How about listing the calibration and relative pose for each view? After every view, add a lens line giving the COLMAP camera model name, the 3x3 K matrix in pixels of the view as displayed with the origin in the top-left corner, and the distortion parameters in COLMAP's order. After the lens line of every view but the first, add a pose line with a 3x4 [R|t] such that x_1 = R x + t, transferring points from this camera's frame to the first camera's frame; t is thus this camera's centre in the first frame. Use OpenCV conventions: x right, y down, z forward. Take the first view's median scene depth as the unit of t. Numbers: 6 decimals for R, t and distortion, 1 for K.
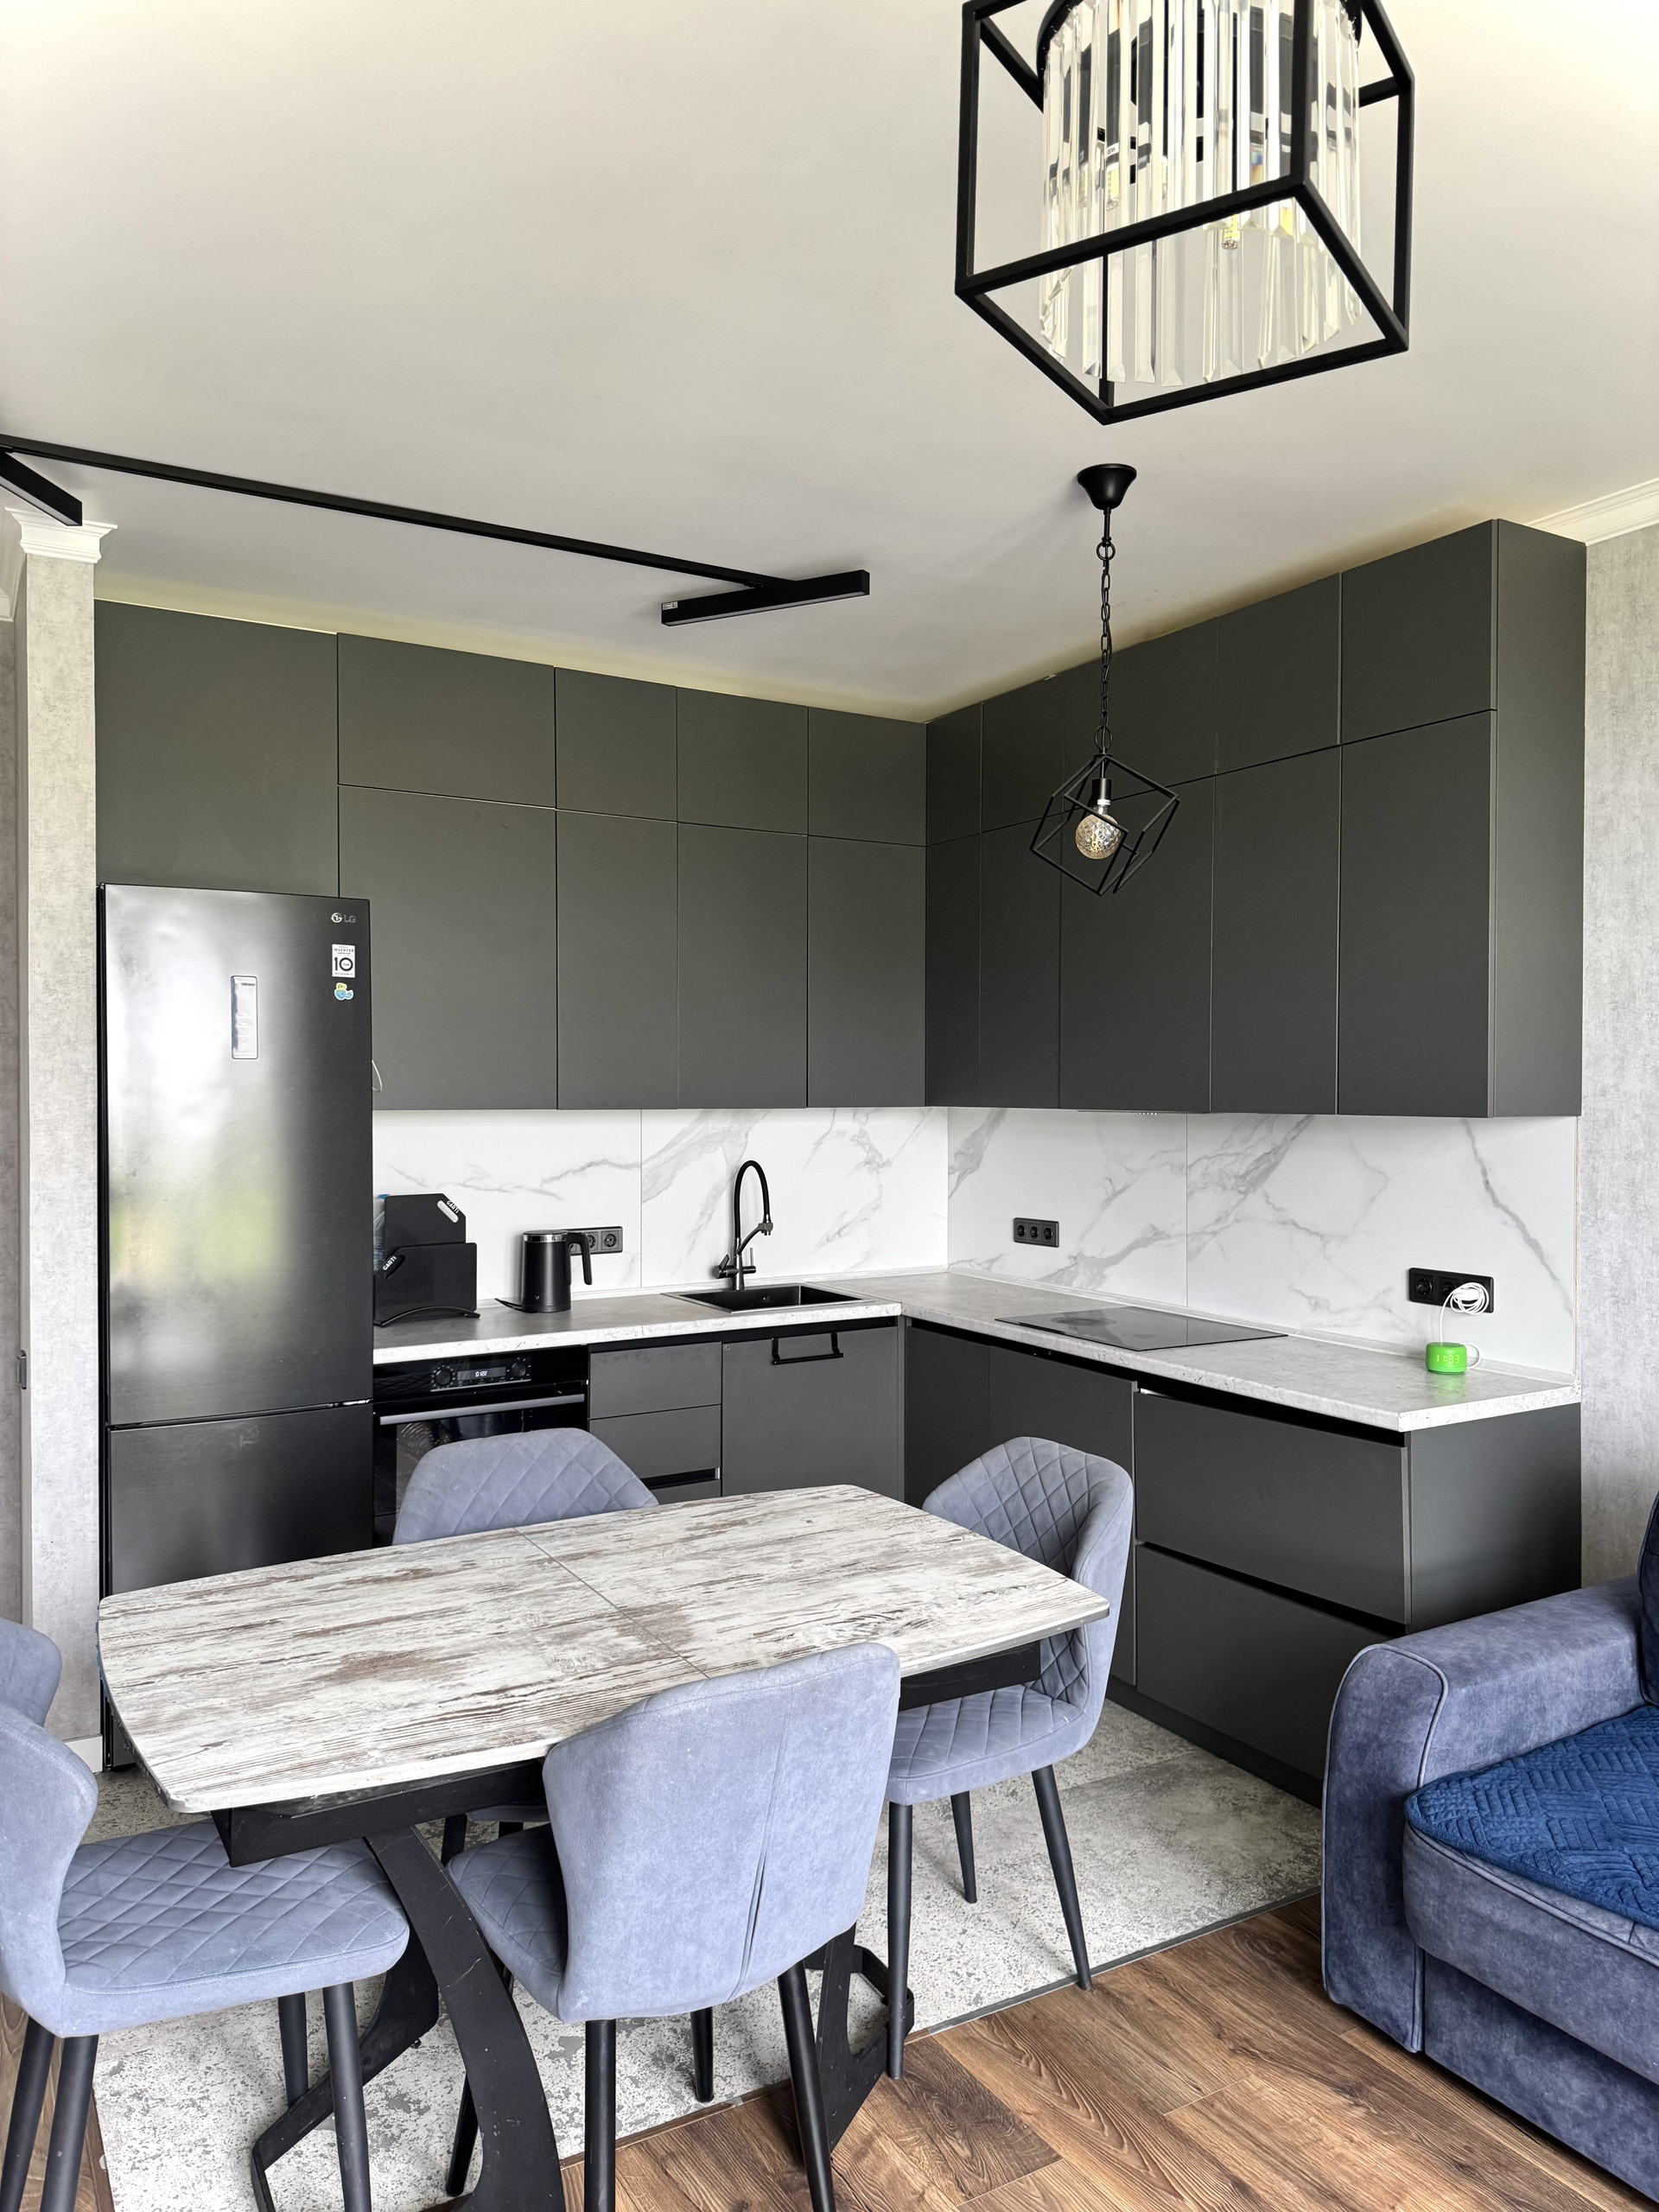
lens RADIAL K [[1573.1, 0, 825.9], [0, 1573.1, 1105.5], [0, 0, 1]] dist [0.031134, -0.010803]
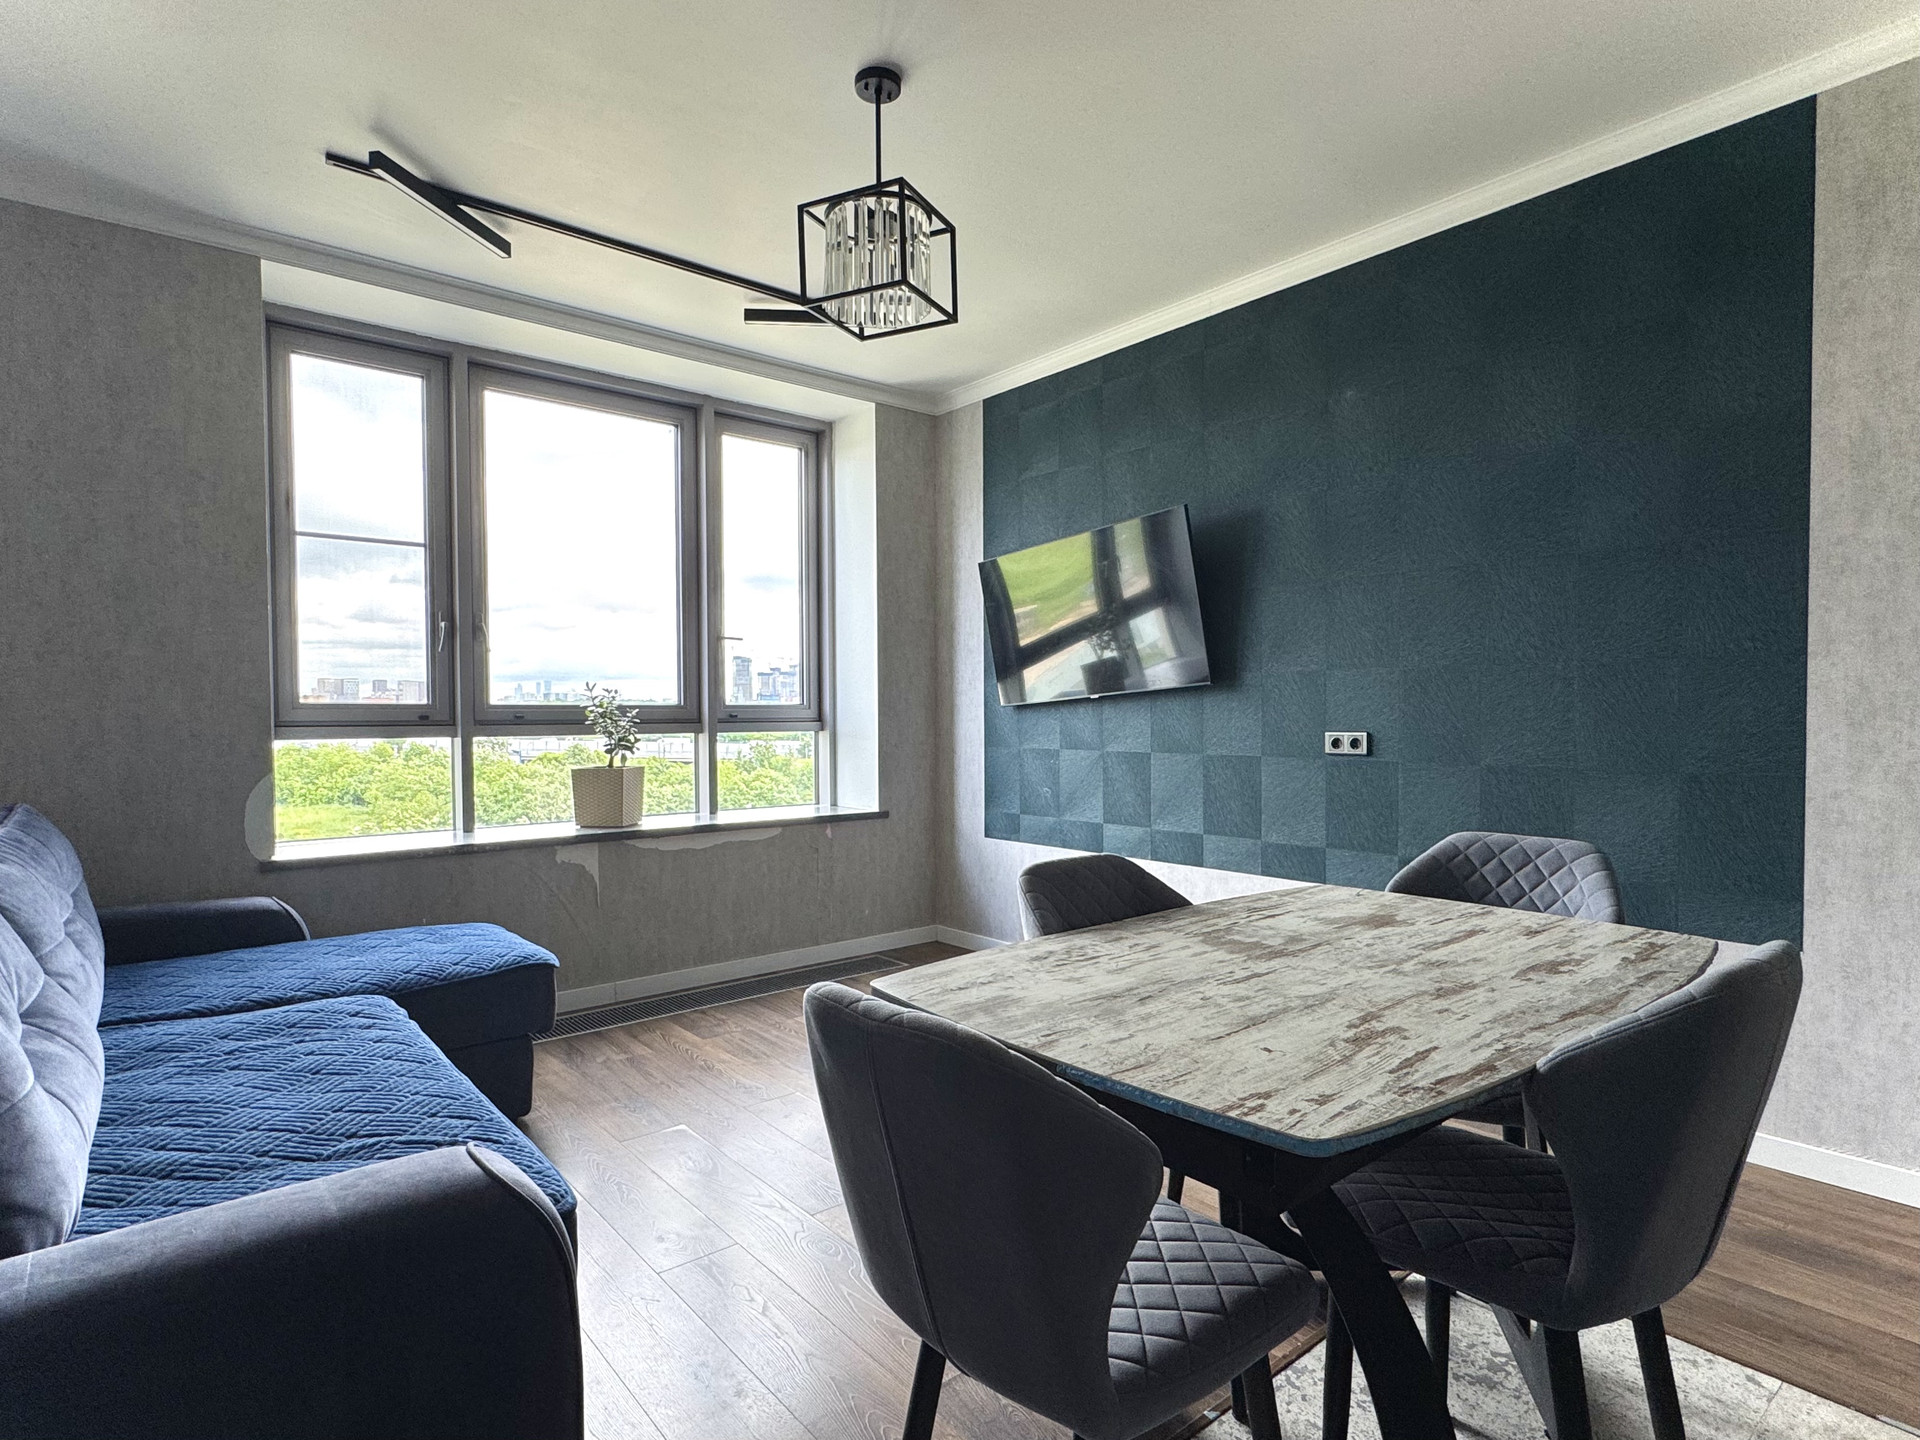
lens RADIAL K [[1006.7, 0, 958.2], [0, 1006.7, 734.4], [0, 0, 1]] dist [0.000640, -0.001213]
pose [[-0.986823, 0.011325, -0.161404, 0.207820], [0.005538, 0.999327, 0.036262, 0.116072], [0.161706, 0.034890, -0.986222, 1.513463]]
